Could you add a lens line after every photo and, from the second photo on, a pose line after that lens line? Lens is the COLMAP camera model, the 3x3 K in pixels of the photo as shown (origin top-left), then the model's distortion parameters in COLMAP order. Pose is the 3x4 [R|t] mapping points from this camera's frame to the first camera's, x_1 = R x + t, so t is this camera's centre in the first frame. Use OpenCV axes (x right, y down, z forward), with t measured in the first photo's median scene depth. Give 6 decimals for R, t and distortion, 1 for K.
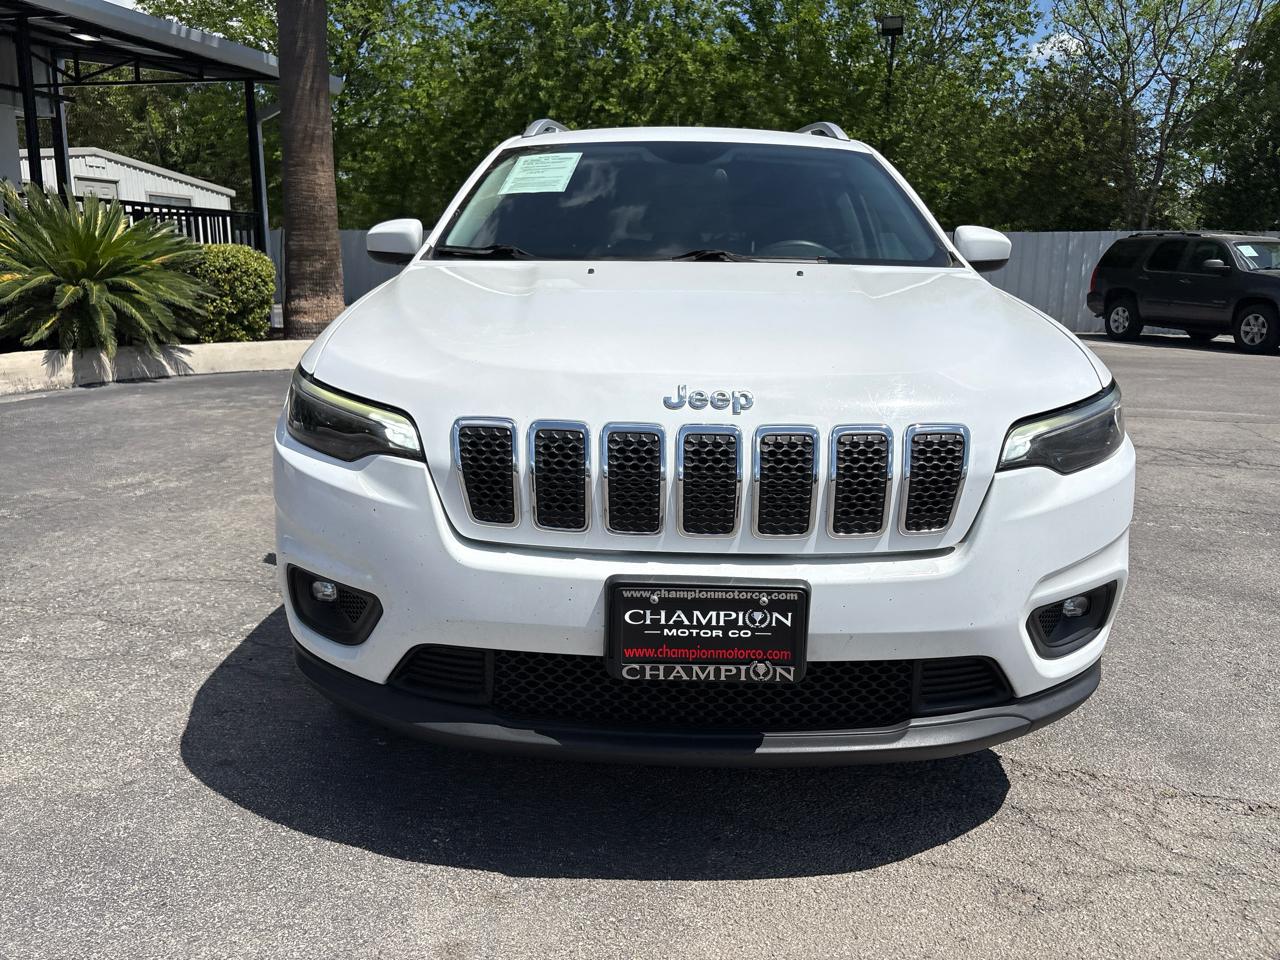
lens RADIAL K [[1007.8, 0, 642.5], [0, 1007.8, 461.9], [0, 0, 1]] dist [-0.002943, -0.009404]
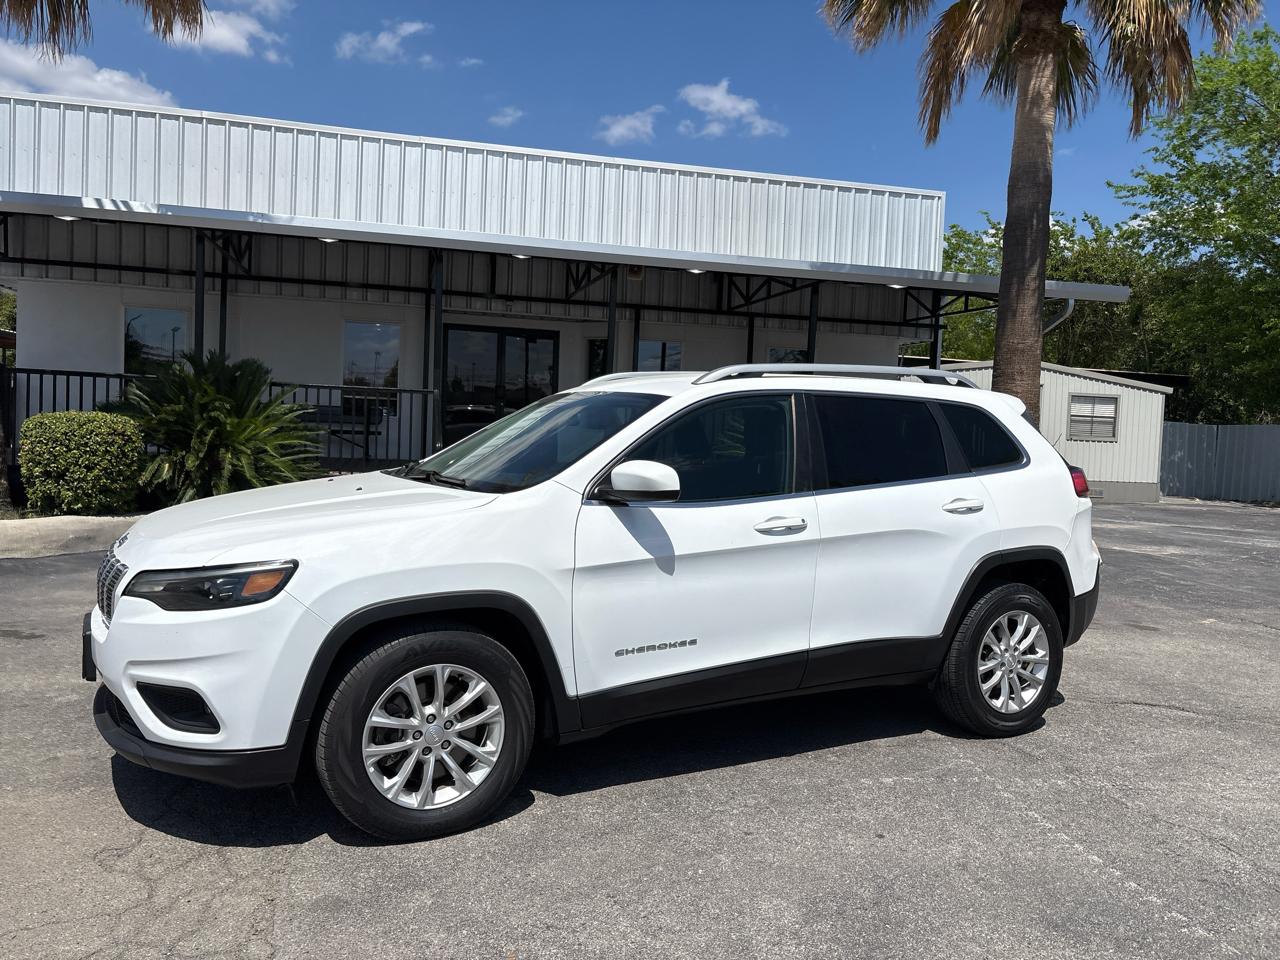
lens RADIAL K [[984.1, 0, 640.1], [0, 984.1, 451.1], [0, 0, 1]] dist [0.059157, -0.080075]
pose [[0.489045, 0.020579, -0.872016, 0.441521], [-0.188331, 0.978632, -0.082525, -0.051019], [0.851684, 0.204586, 0.482471, 0.160028]]
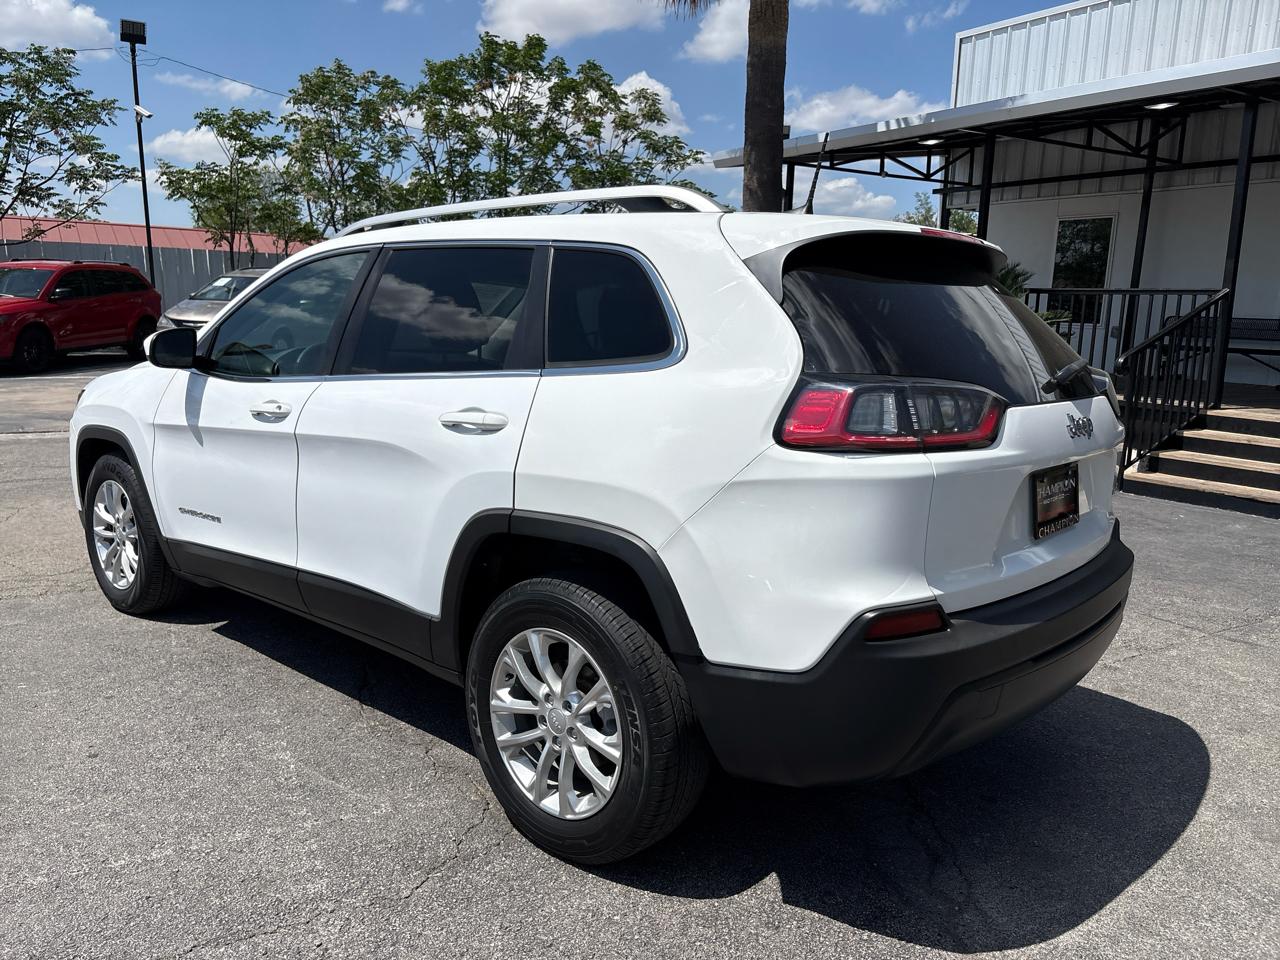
lens RADIAL K [[976.4, 0, 632.4], [0, 976.4, 481.9], [0, 0, 1]] dist [0.017285, -0.000999]
pose [[-0.666451, 0.086654, -0.740496, 0.281573], [-0.184889, 0.942987, 0.276751, -0.160090], [0.722260, 0.321350, -0.612434, 0.723875]]
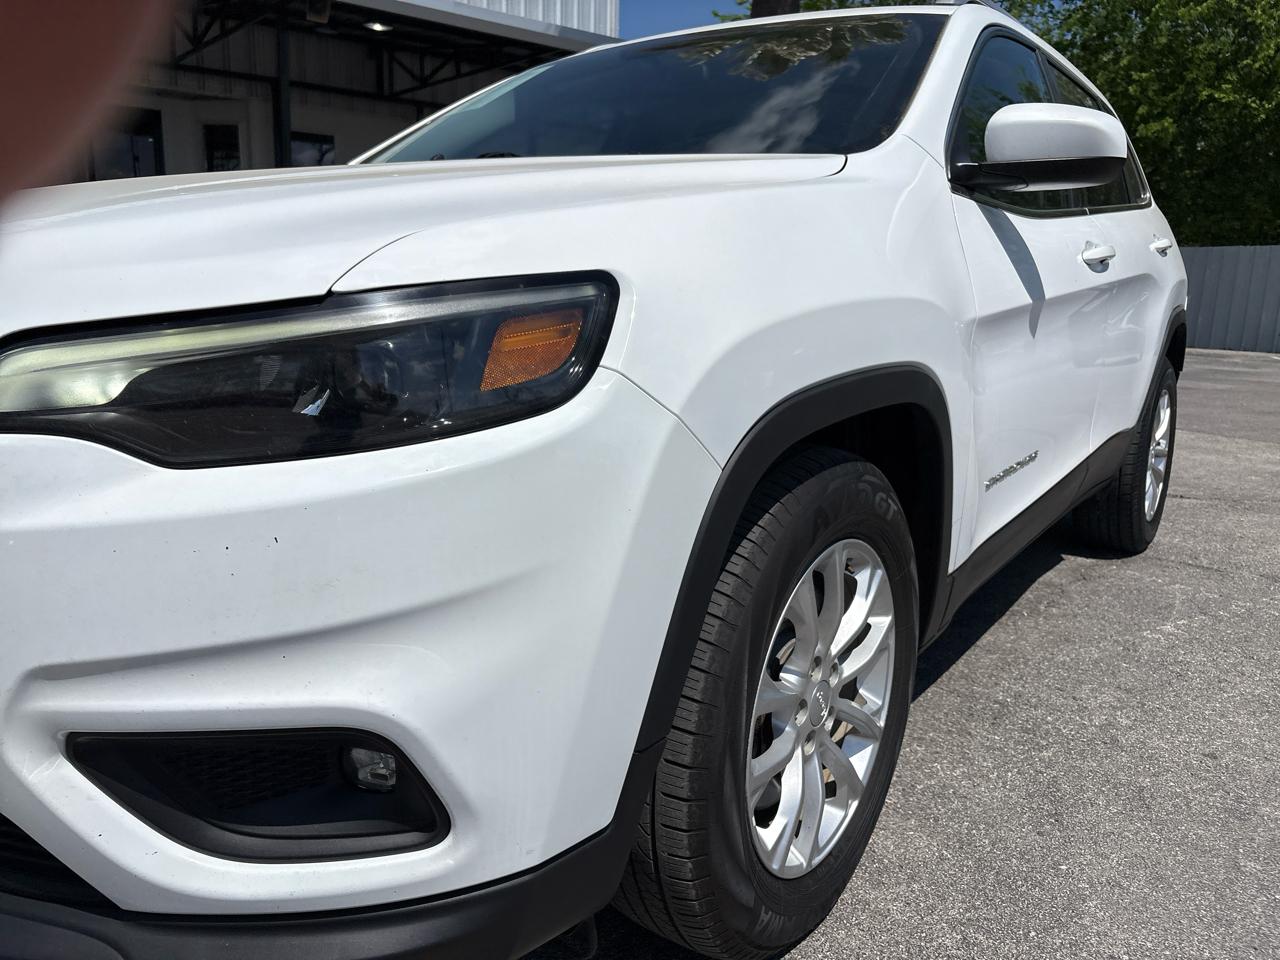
lens RADIAL K [[987.0, 0, 644.5], [0, 987.0, 471.1], [0, 0, 1]] dist [0.004452, -0.003224]
pose [[0.817348, 0.105908, -0.566327, 0.166006], [-0.115556, 0.993120, 0.018946, -0.003558], [0.564438, 0.049957, 0.823963, 0.147270]]
